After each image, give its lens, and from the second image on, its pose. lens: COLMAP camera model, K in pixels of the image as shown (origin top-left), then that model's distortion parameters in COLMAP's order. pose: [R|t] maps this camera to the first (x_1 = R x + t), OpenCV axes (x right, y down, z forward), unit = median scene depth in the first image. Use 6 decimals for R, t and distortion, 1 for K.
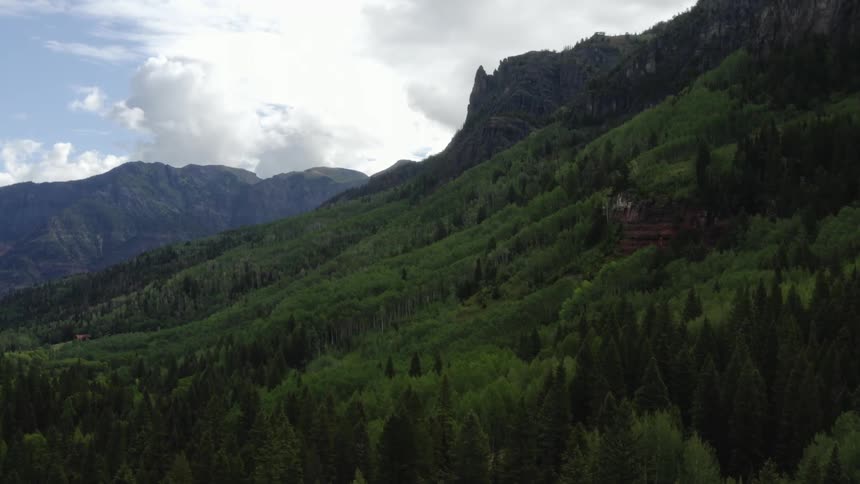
lens RADIAL K [[967.5, 0, 430.0], [0, 967.5, 242.0], [0, 0, 1]] dist [-0.181760, -0.027397]
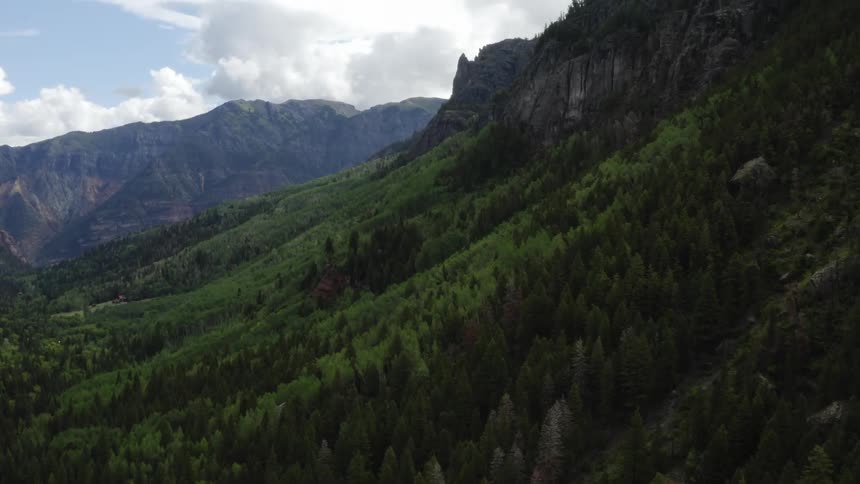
lens RADIAL K [[965.4, 0, 430.0], [0, 965.4, 242.0], [0, 0, 1]] dist [-0.184844, -0.001701]
pose [[0.991684, -0.009240, -0.128367, 0.218018], [0.020428, 0.996076, 0.086114, -0.078941], [0.127067, -0.088020, 0.987981, -0.221909]]
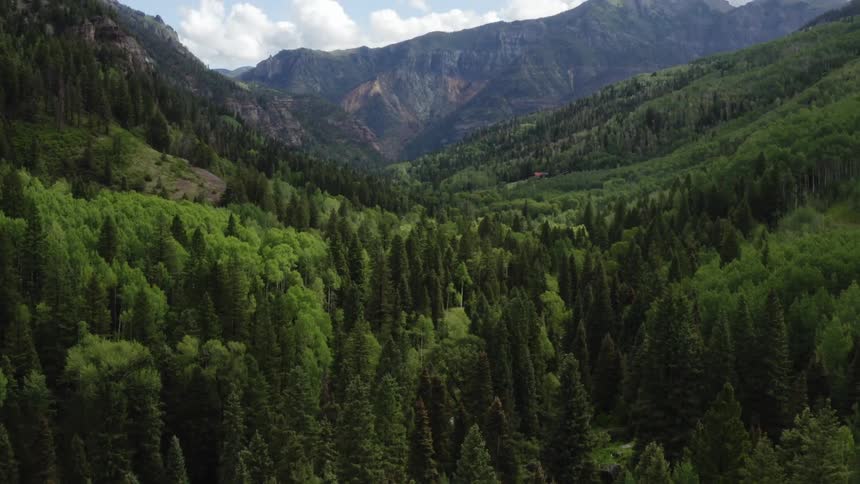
lens RADIAL K [[967.5, 0, 430.0], [0, 967.5, 242.0], [0, 0, 1]] dist [-0.181760, -0.027397]
pose [[0.884514, 0.036708, -0.465067, -0.009337], [0.044172, 0.985830, 0.161824, 0.004659], [0.464418, -0.163679, 0.870359, 0.081814]]
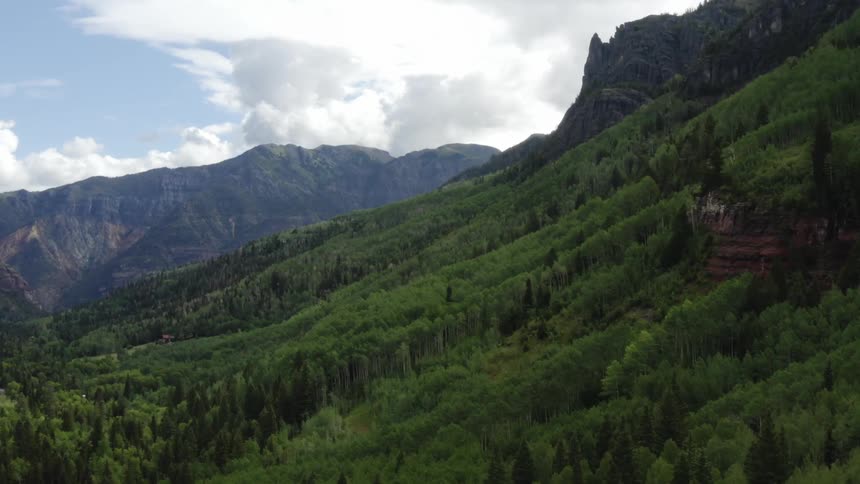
lens RADIAL K [[965.4, 0, 430.0], [0, 965.4, 242.0], [0, 0, 1]] dist [-0.184844, -0.001701]
pose [[0.989185, -0.019505, -0.145370, 0.033841], [0.023379, 0.999414, 0.024989, -0.013337], [0.144798, -0.028118, 0.989062, 0.093709]]
